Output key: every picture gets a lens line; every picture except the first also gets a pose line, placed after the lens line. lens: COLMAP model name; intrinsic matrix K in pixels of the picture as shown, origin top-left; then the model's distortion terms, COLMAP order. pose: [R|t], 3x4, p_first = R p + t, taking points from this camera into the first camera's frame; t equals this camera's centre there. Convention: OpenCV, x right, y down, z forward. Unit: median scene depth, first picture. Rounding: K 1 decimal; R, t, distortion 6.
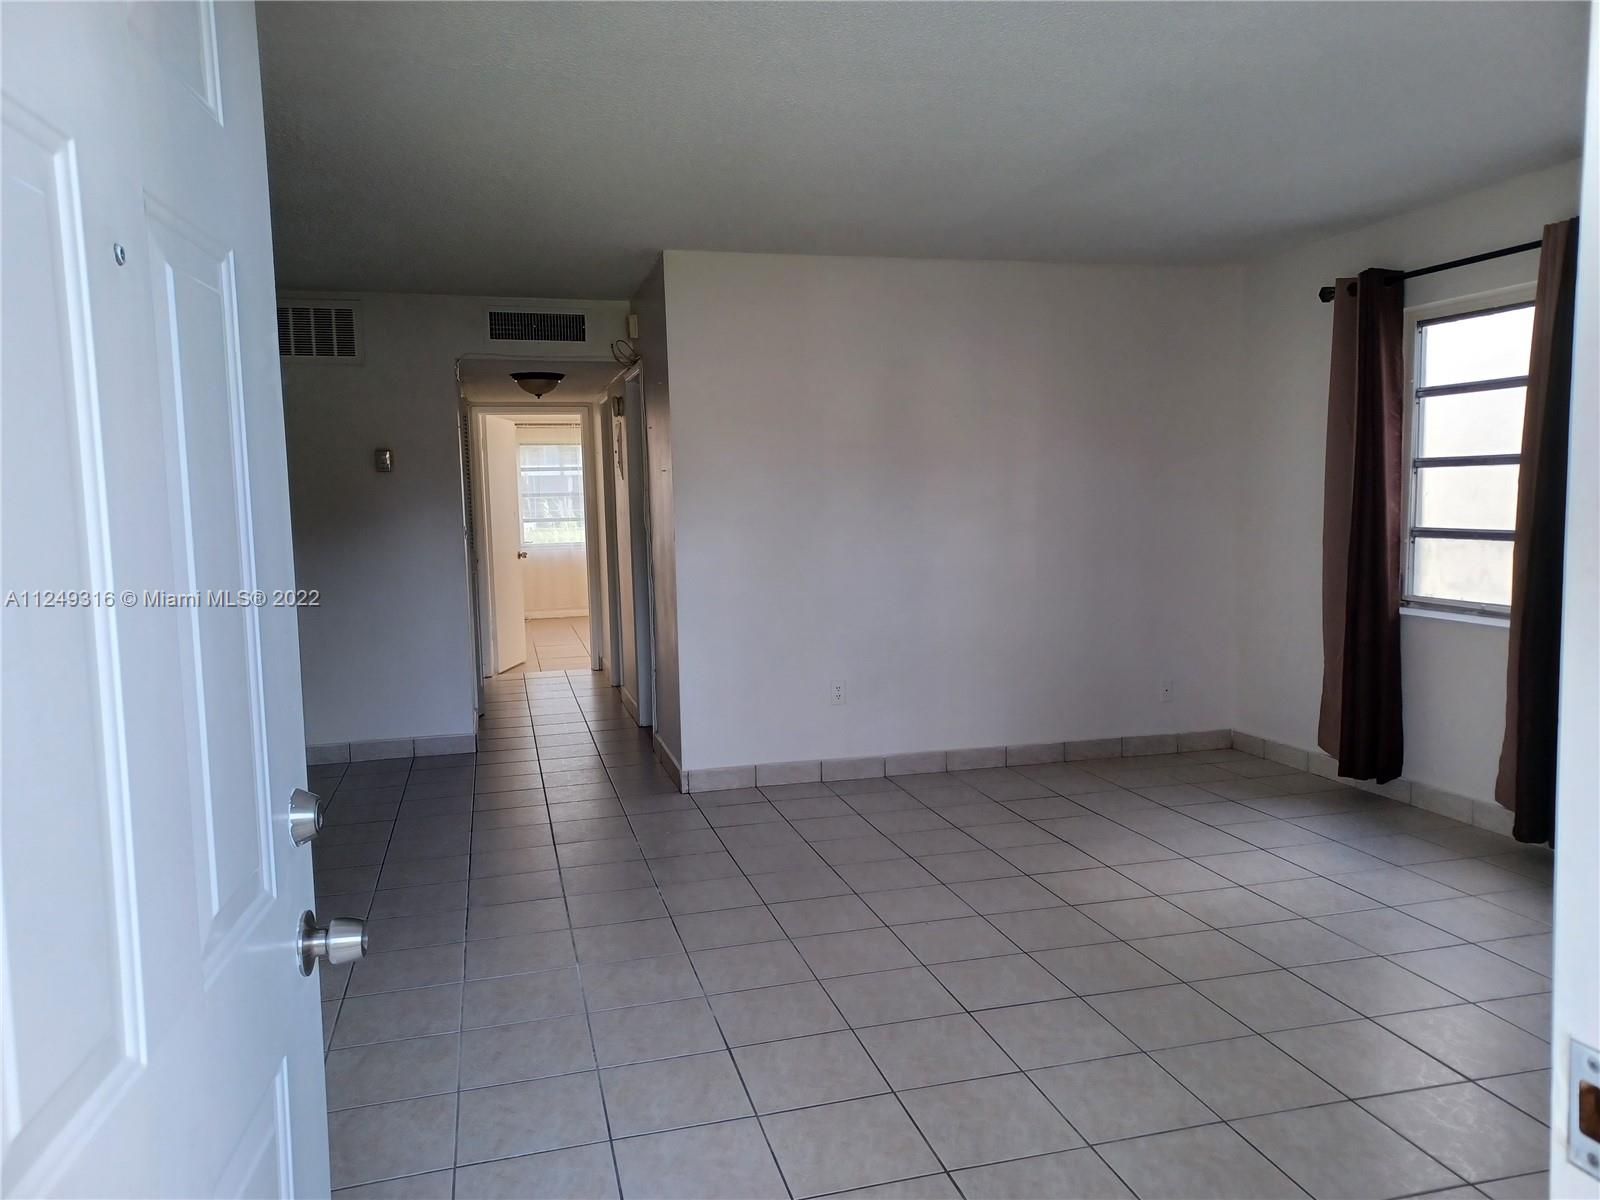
lens RADIAL K [[1155.7, 0, 810.8], [0, 1155.7, 592.8], [0, 0, 1]] dist [0.029582, -0.011037]
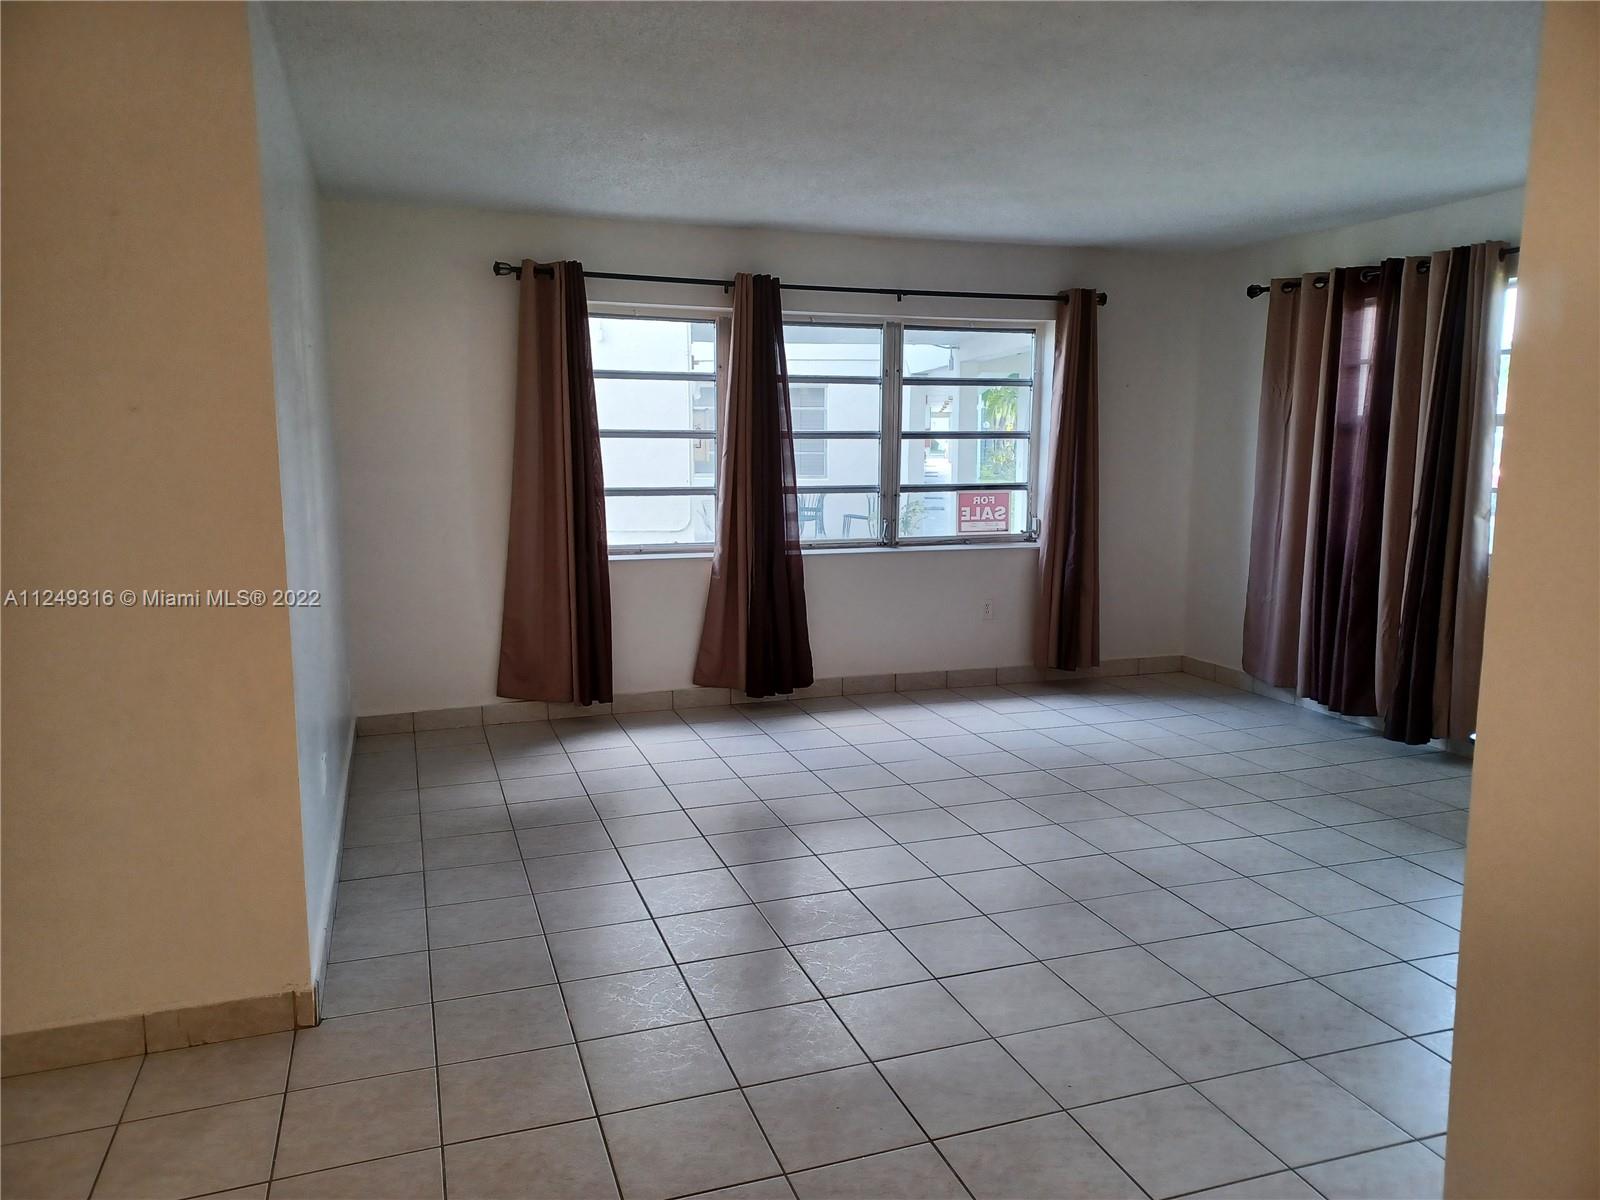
lens RADIAL K [[1155.7, 0, 809.9], [0, 1155.7, 609.4], [0, 0, 1]] dist [0.029582, -0.011037]
pose [[-0.081545, -0.149278, 0.985427, -0.719340], [0.080975, 0.984459, 0.155832, -0.103788], [-0.993375, 0.092502, -0.068190, 0.899386]]
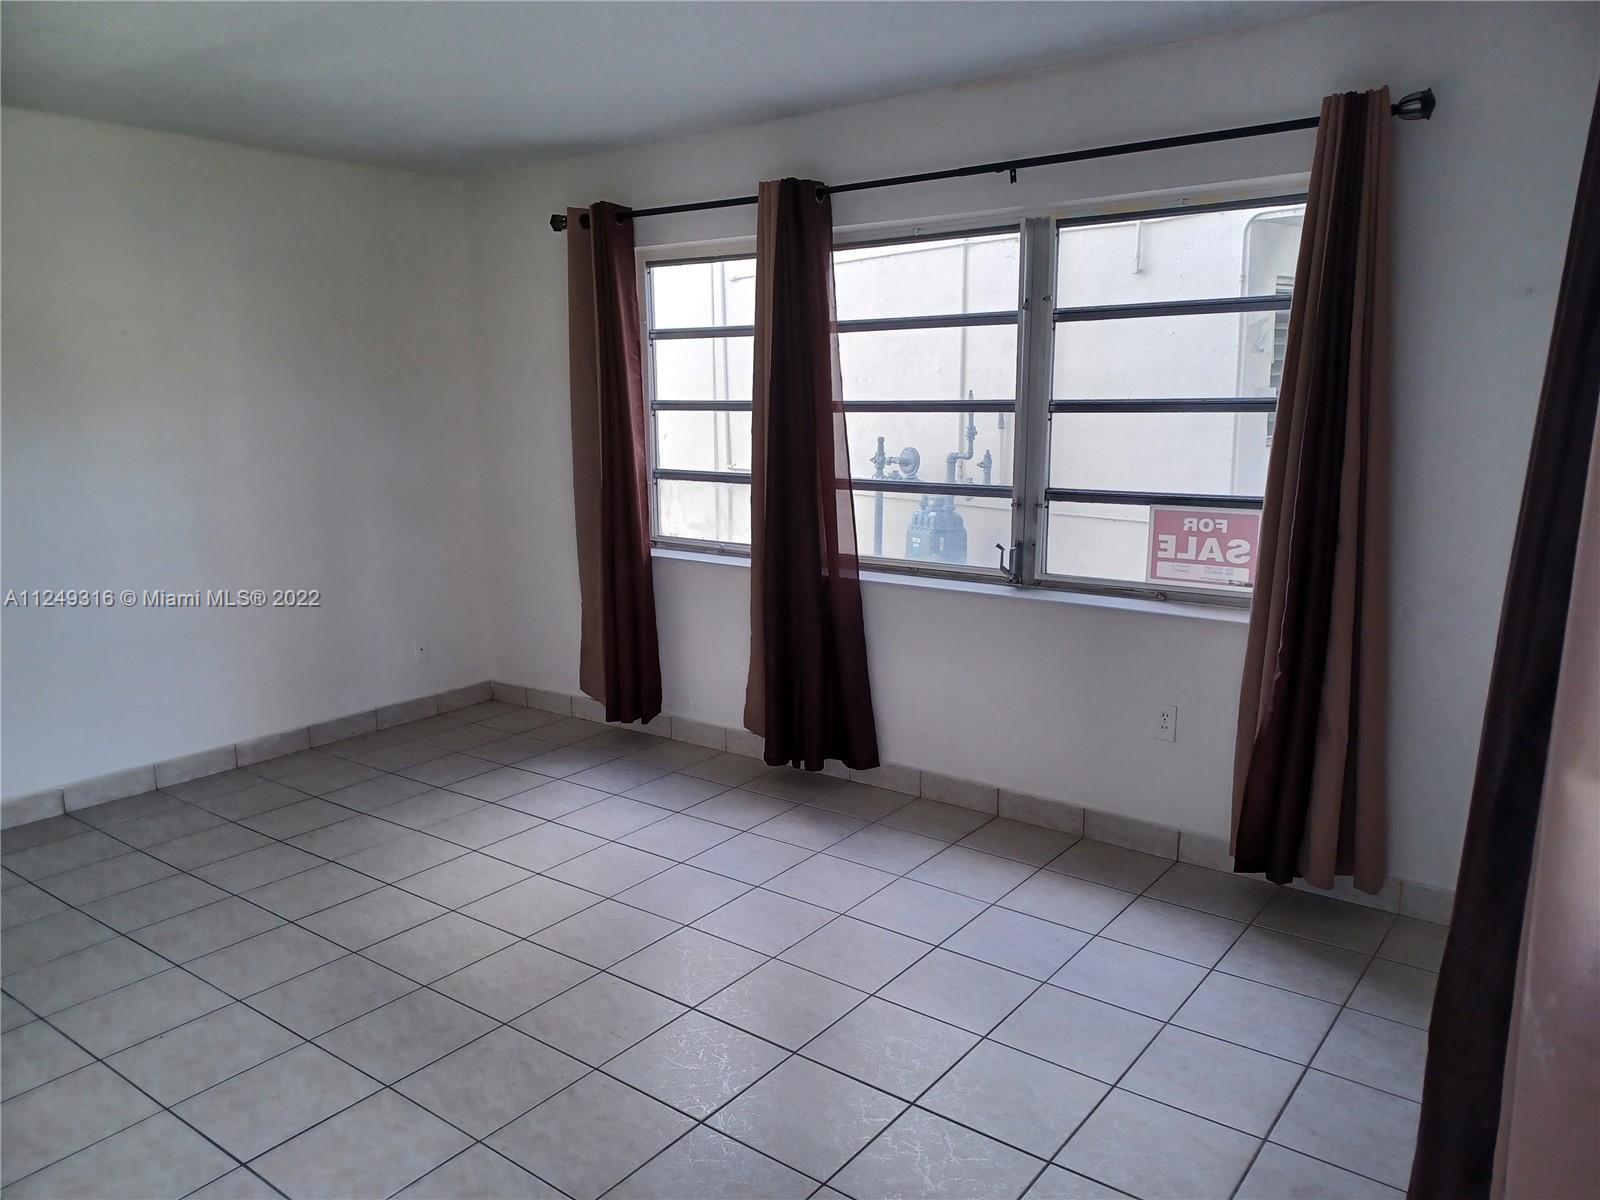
lens RADIAL K [[1155.7, 0, 807.3], [0, 1155.7, 607.4], [0, 0, 1]] dist [0.029582, -0.011037]
pose [[0.793123, -0.106221, 0.599727, 0.005545], [0.052305, 0.992916, 0.106689, -0.038932], [-0.606811, -0.053249, 0.793060, 0.118605]]
